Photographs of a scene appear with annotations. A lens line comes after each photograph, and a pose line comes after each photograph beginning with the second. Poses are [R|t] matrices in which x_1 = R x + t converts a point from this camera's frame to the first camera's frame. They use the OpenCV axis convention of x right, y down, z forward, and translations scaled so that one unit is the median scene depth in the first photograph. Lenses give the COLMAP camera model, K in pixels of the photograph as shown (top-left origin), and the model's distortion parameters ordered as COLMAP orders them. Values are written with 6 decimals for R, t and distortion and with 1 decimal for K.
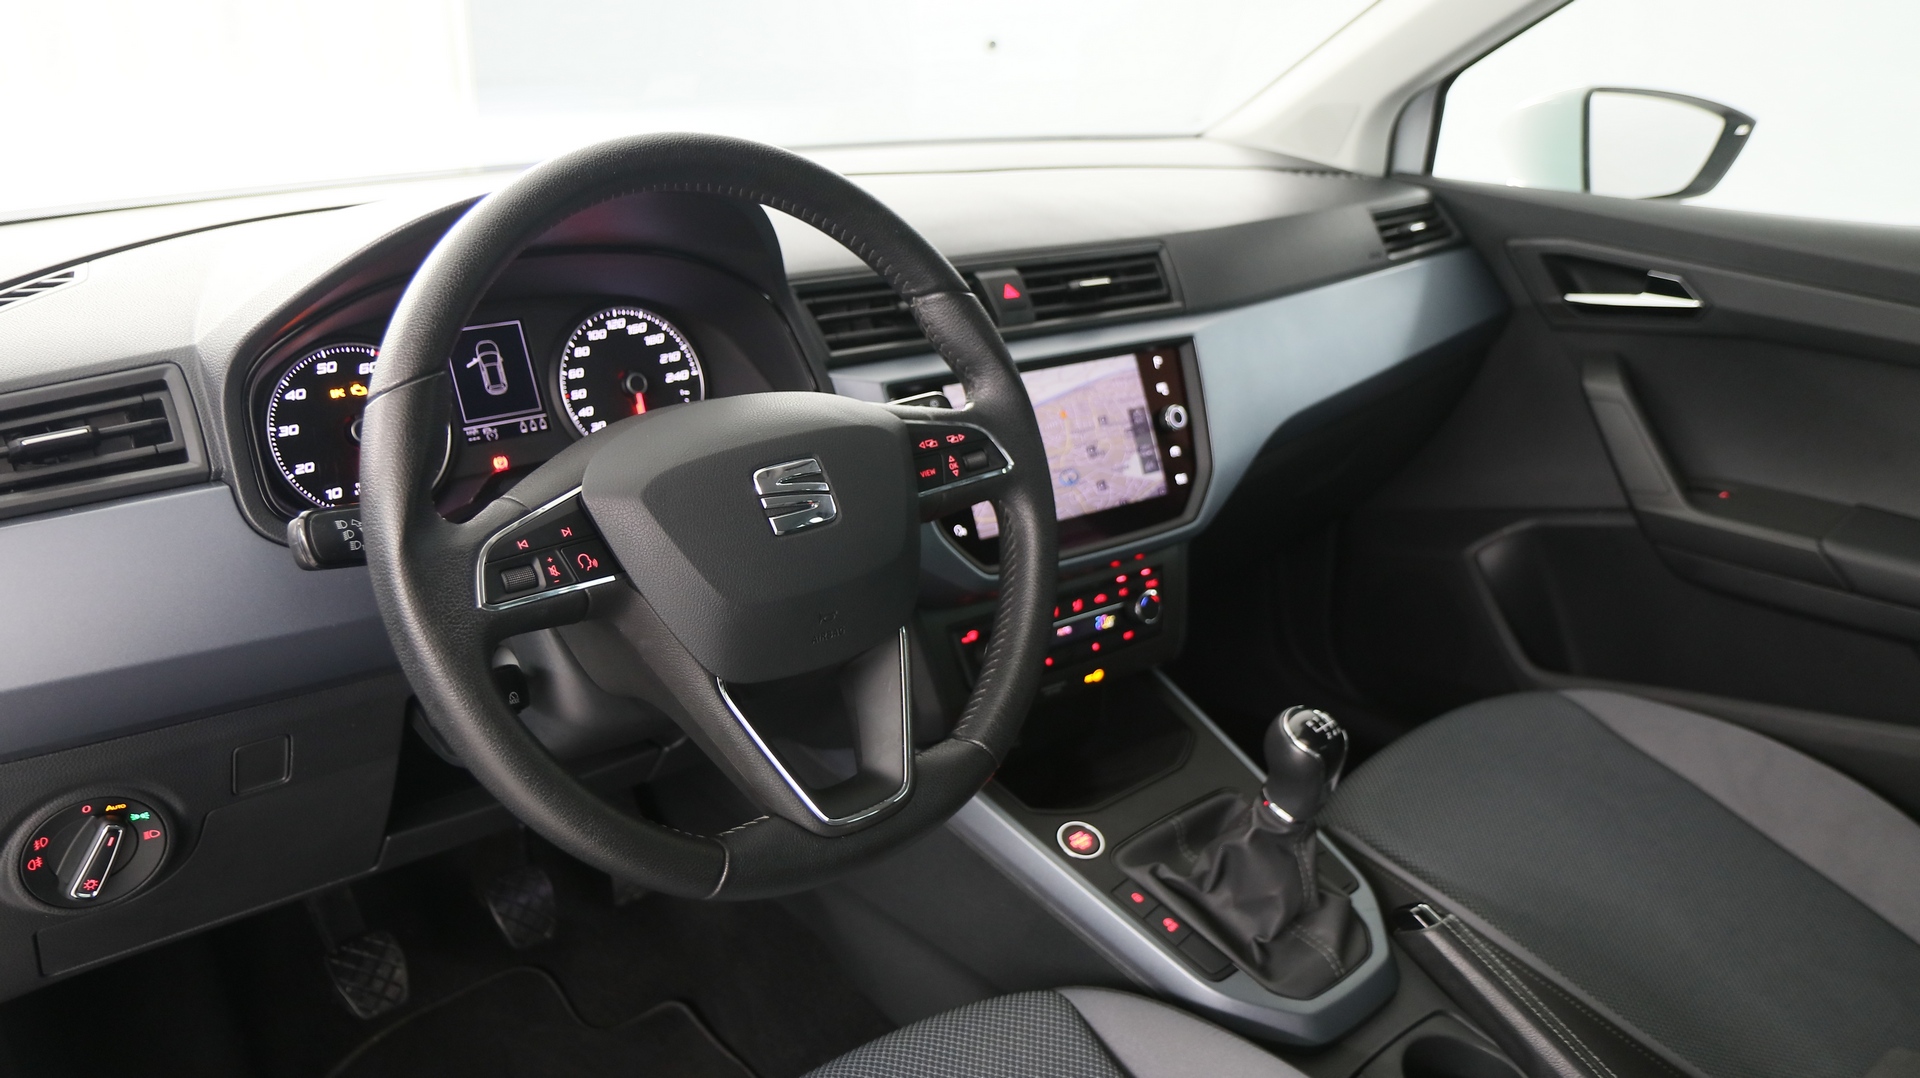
lens RADIAL K [[1482.4, 0, 951.1], [0, 1482.4, 549.4], [0, 0, 1]] dist [-0.006078, -0.008953]
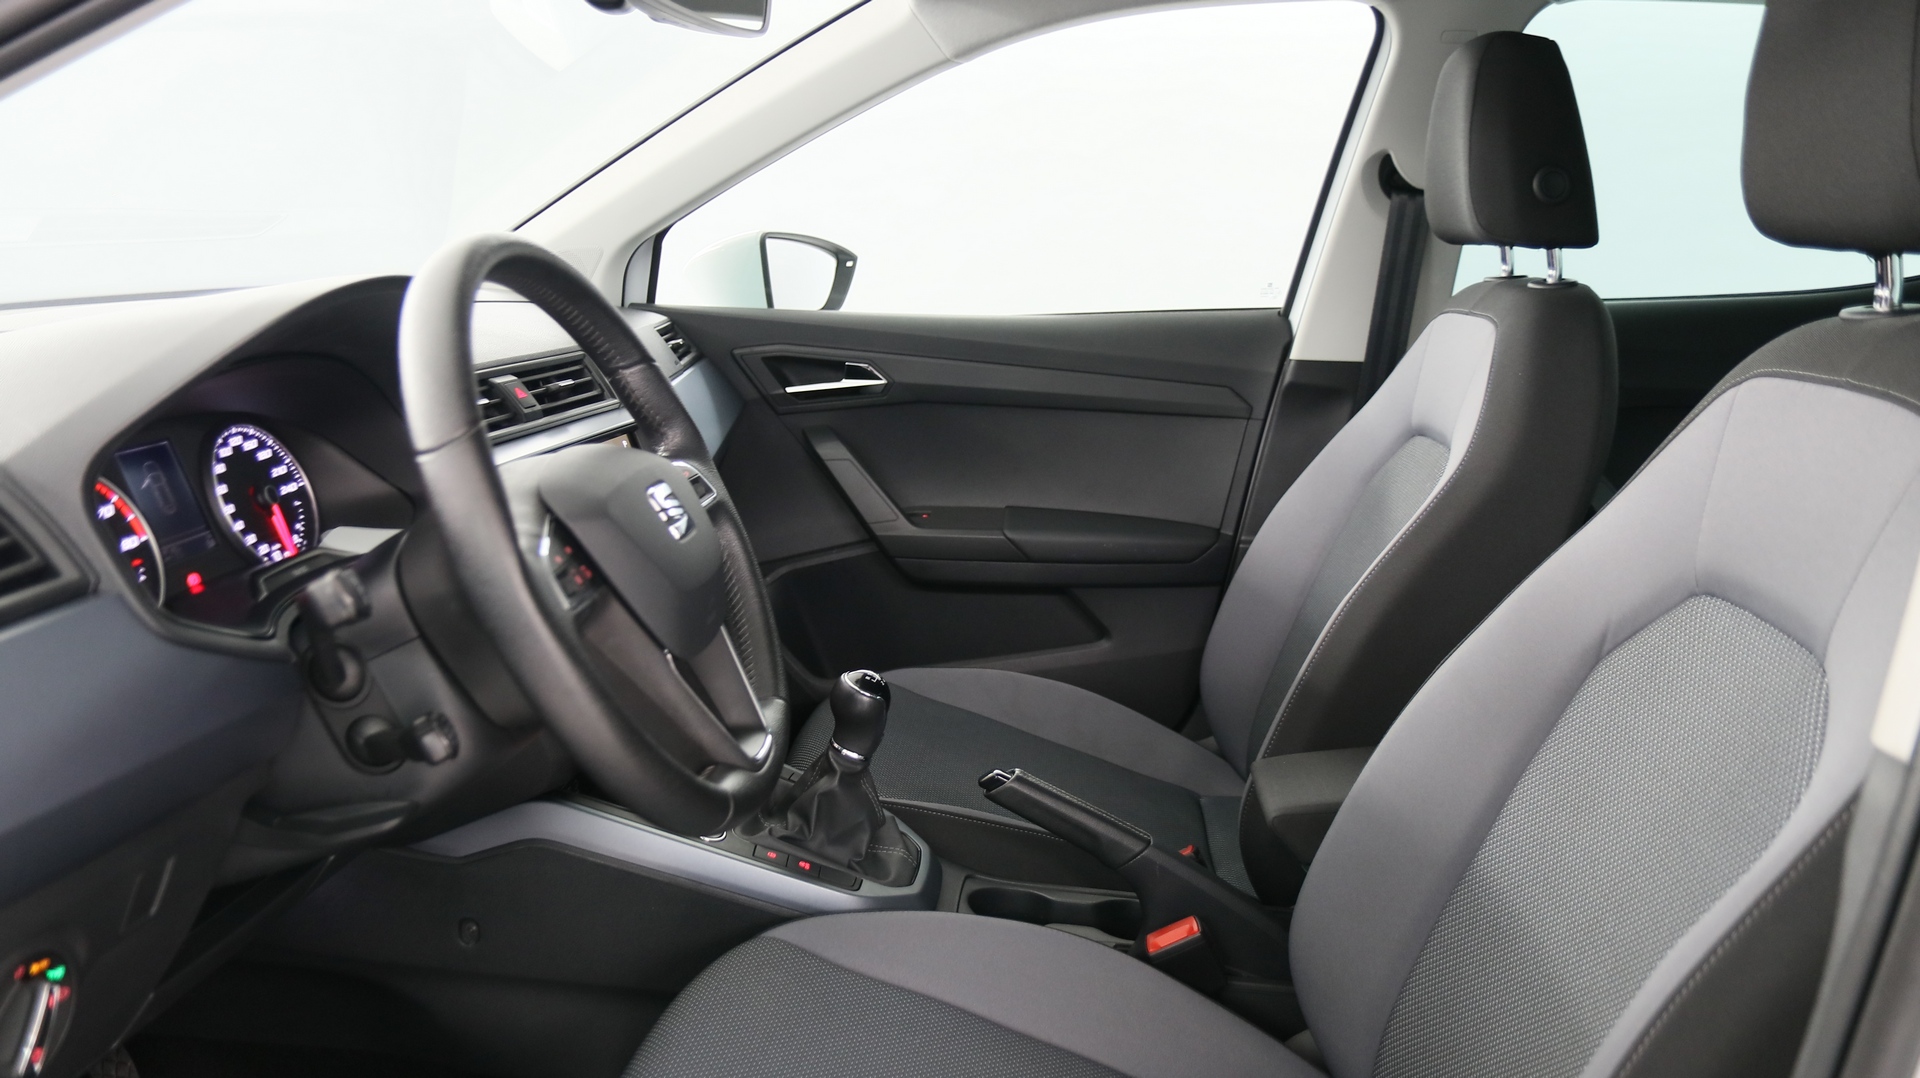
lens RADIAL K [[1482.4, 0, 961.6], [0, 1482.4, 527.5], [0, 0, 1]] dist [-0.006078, -0.008953]
pose [[0.729252, -0.139431, 0.669888, -0.409189], [0.228915, 0.972320, -0.046822, 0.049560], [-0.644817, 0.187493, 0.740984, -0.044243]]
